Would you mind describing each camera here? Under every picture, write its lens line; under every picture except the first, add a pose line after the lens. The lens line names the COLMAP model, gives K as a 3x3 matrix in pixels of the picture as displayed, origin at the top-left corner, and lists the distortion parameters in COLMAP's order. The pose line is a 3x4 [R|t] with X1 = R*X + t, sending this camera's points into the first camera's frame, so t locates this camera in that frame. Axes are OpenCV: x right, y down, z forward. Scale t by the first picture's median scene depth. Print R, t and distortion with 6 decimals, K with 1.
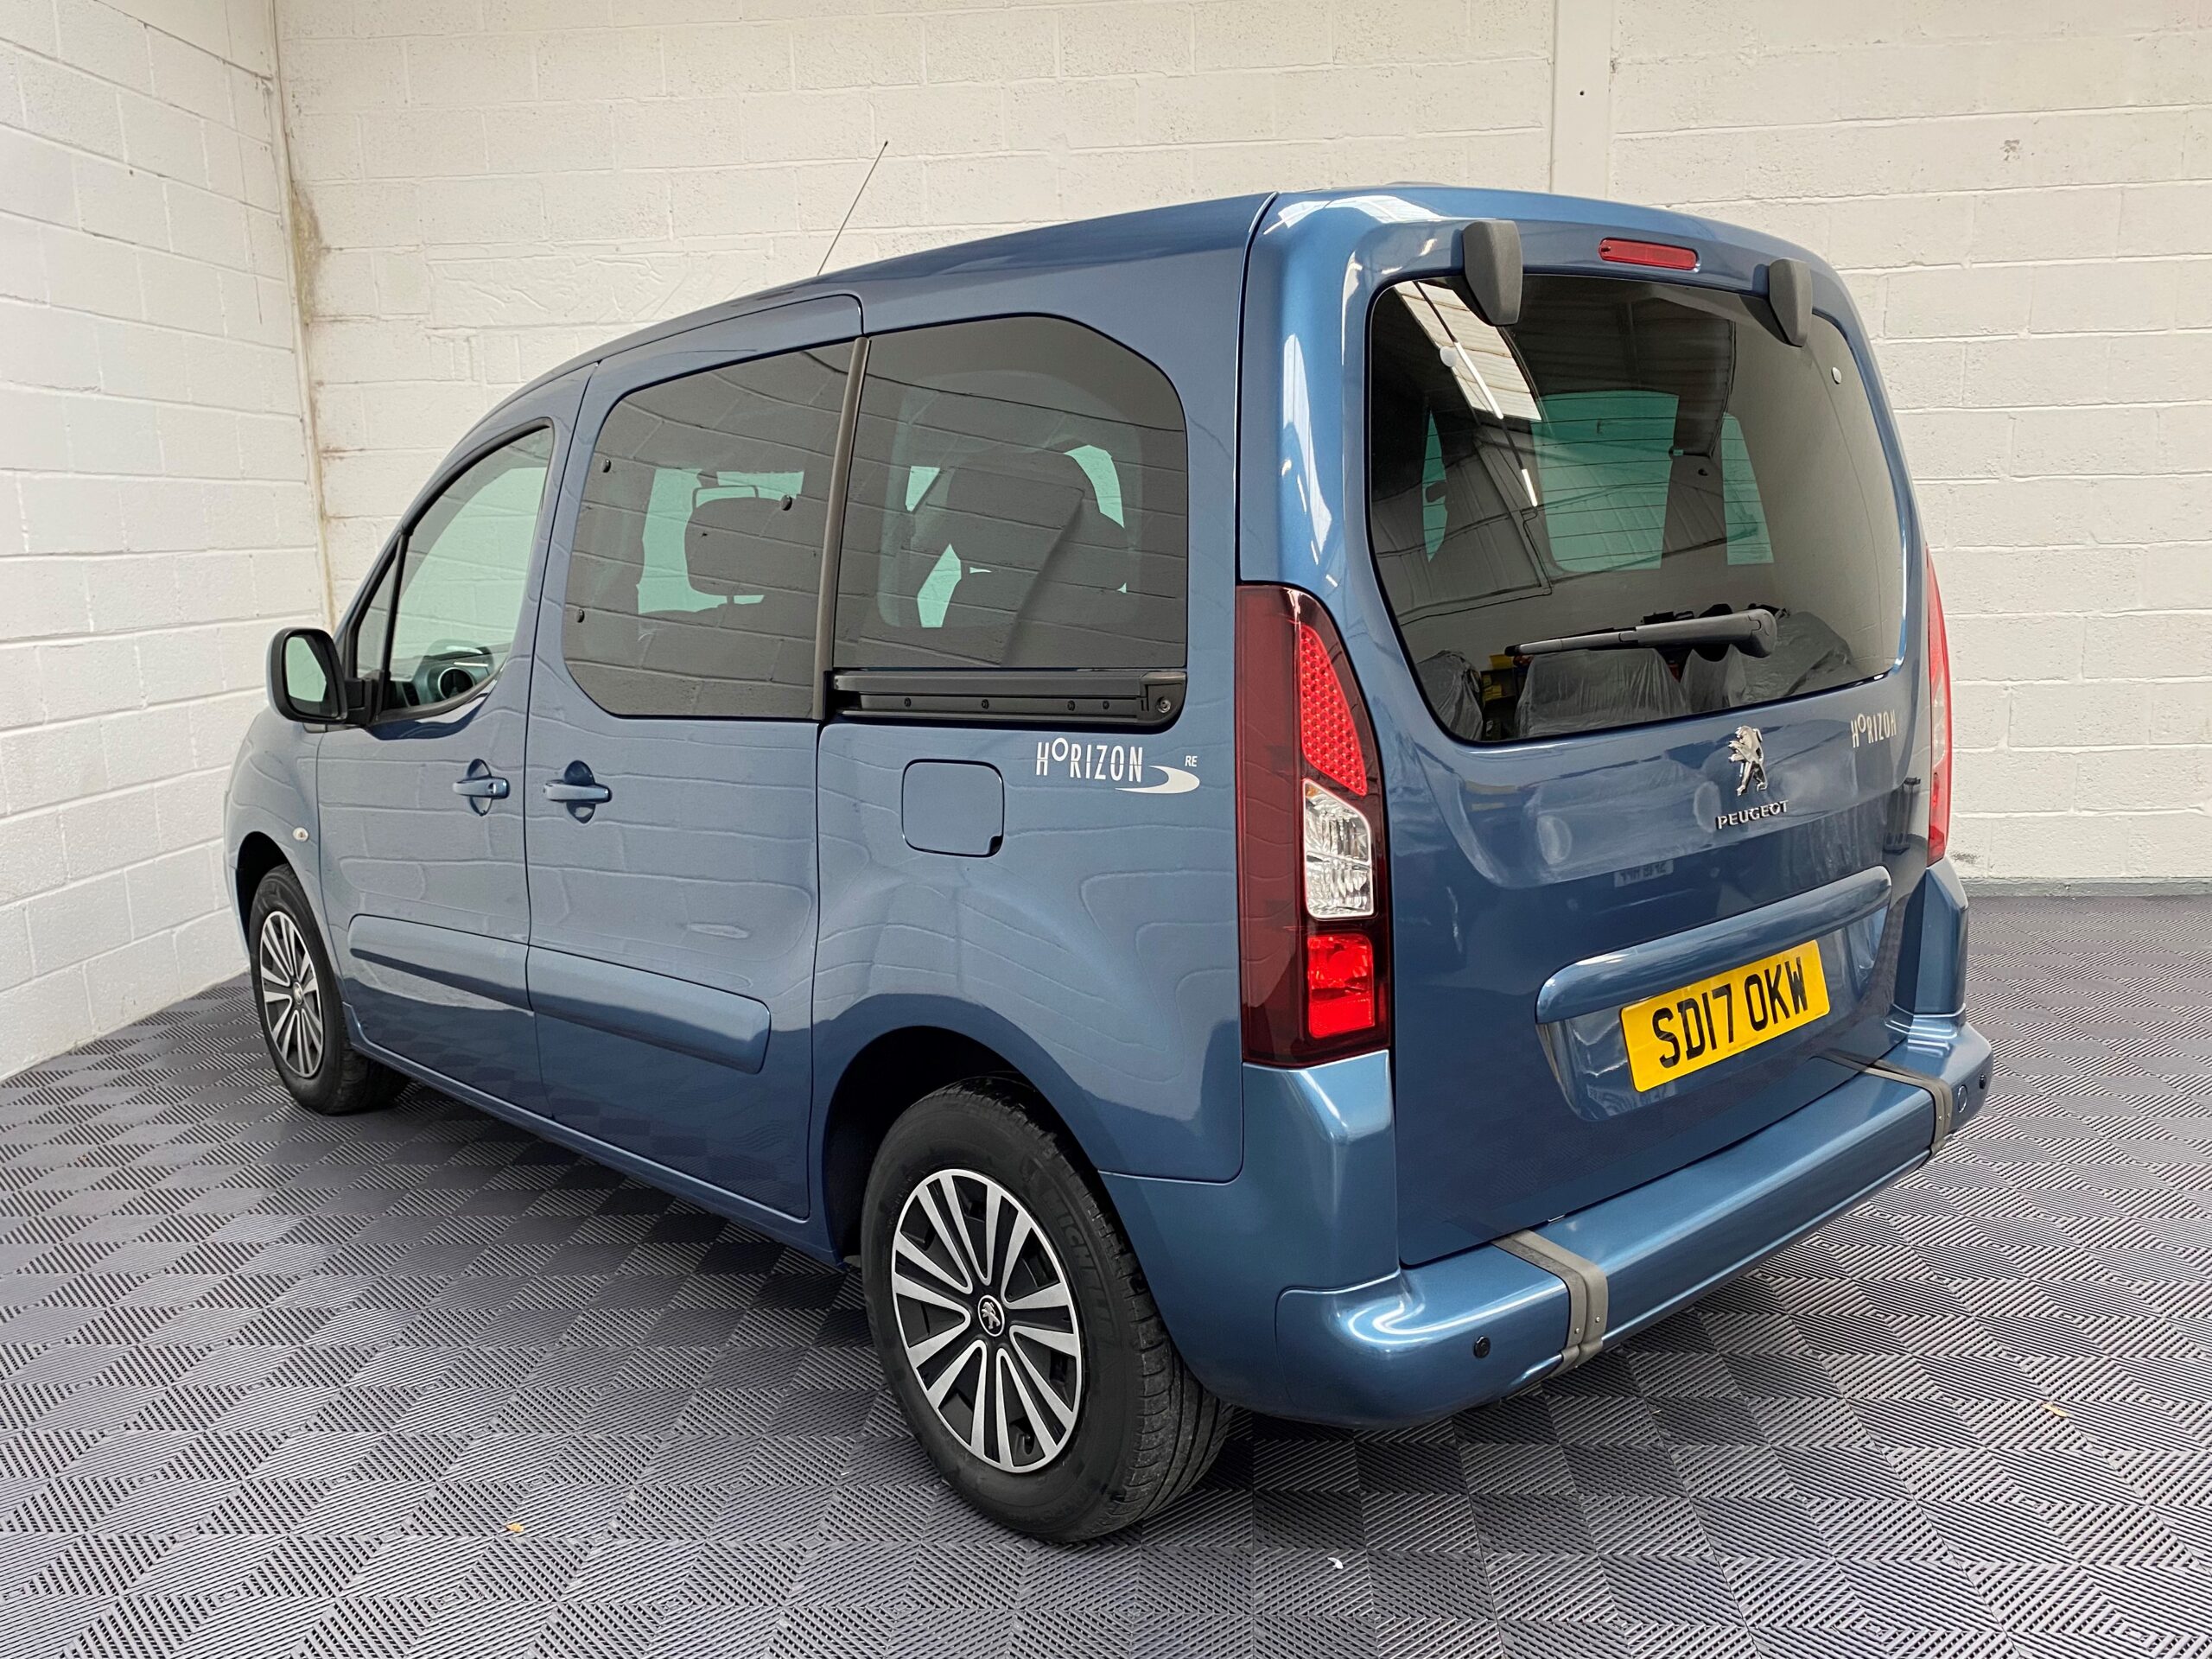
lens RADIAL K [[1726.1, 0, 1142.6], [0, 1726.1, 825.2], [0, 0, 1]] dist [0.020103, -0.023851]
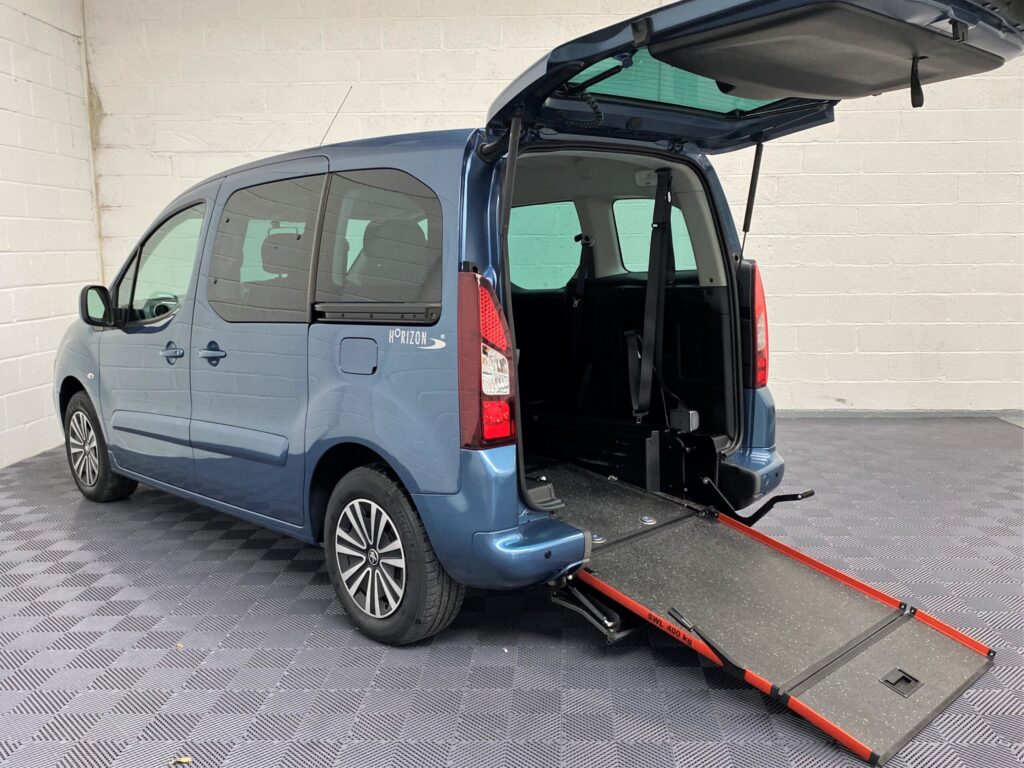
lens RADIAL K [[799.1, 0, 539.9], [0, 799.1, 369.0], [0, 0, 1]] dist [0.020103, -0.023851]
pose [[0.997904, 0.010331, 0.063880, 0.057591], [-0.008908, 0.999706, -0.022530, 0.022810], [-0.064094, 0.021914, 0.997703, -0.143754]]
